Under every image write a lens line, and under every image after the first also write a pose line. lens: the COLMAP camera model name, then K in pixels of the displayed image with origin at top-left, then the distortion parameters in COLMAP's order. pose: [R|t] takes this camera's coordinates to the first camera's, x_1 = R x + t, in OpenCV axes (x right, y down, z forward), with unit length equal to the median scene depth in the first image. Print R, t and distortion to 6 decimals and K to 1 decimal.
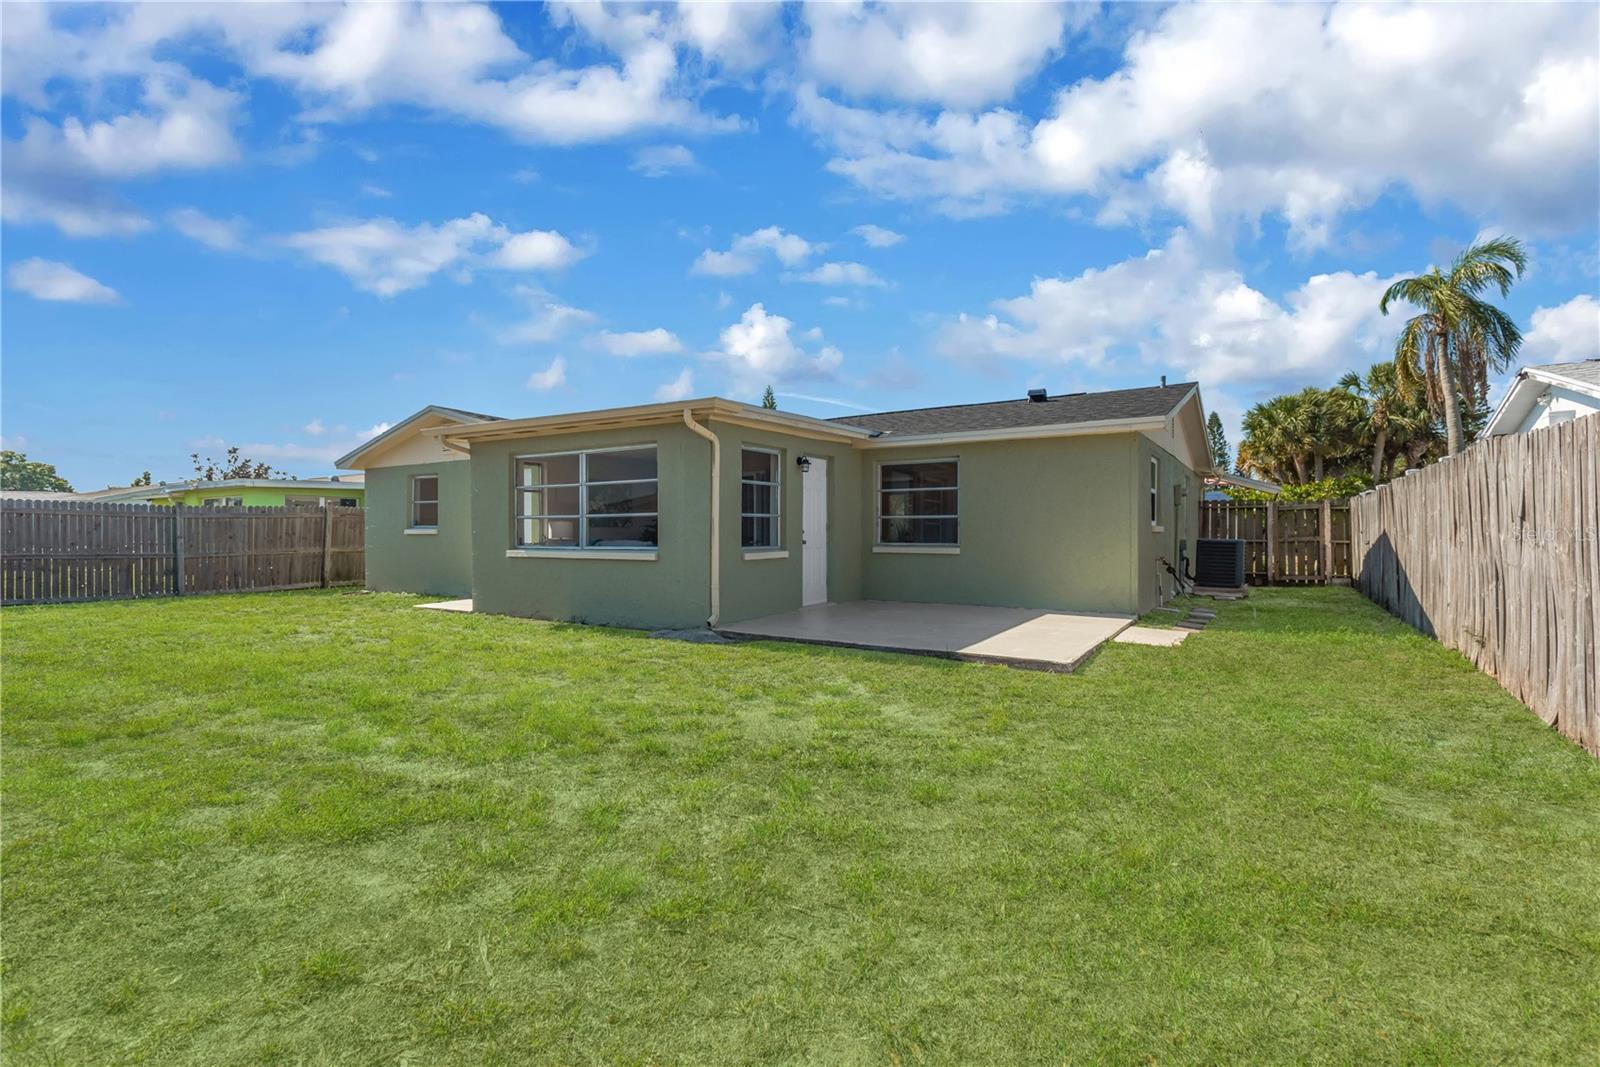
lens RADIAL K [[753.7, 0, 801.5], [0, 753.7, 546.5], [0, 0, 1]] dist [0.025516, -0.000375]
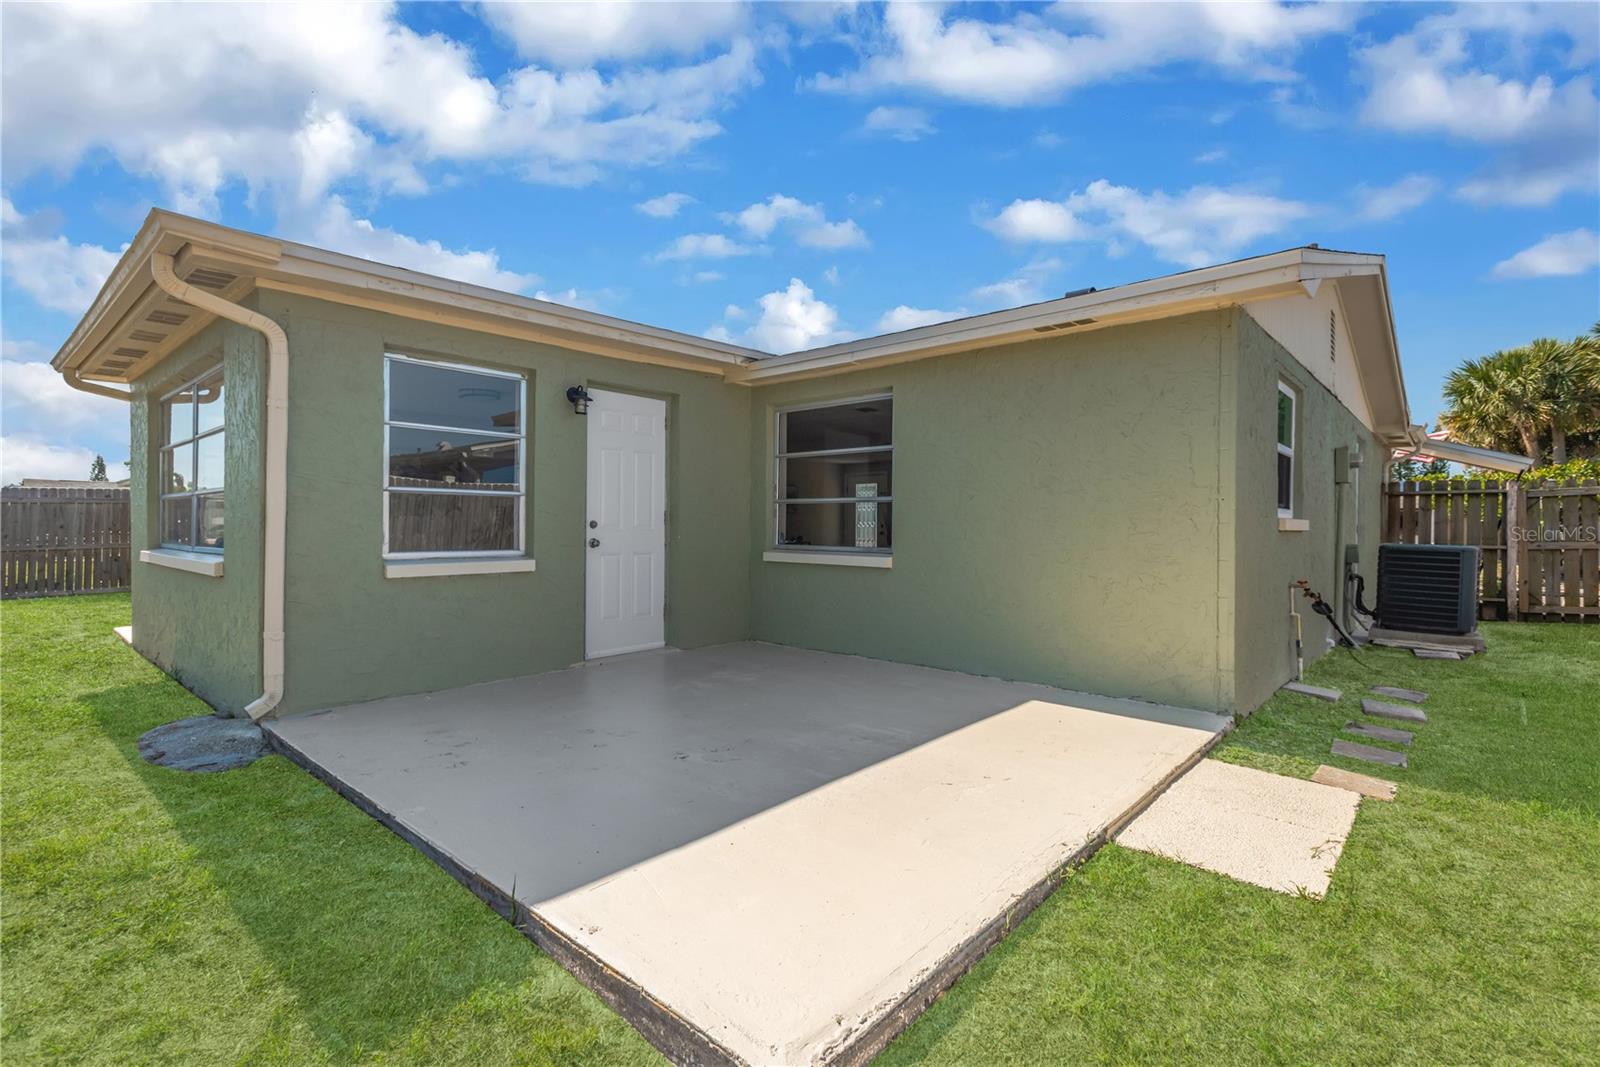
lens RADIAL K [[745.0, 0, 800.0], [0, 745.0, 533.5], [0, 0, 1]] dist [0.010026, -0.001218]
pose [[0.984887, 0.009919, -0.172914, 0.216805], [-0.011758, 0.999885, -0.009618, -0.008146], [0.172798, 0.011506, 0.984890, 0.422633]]
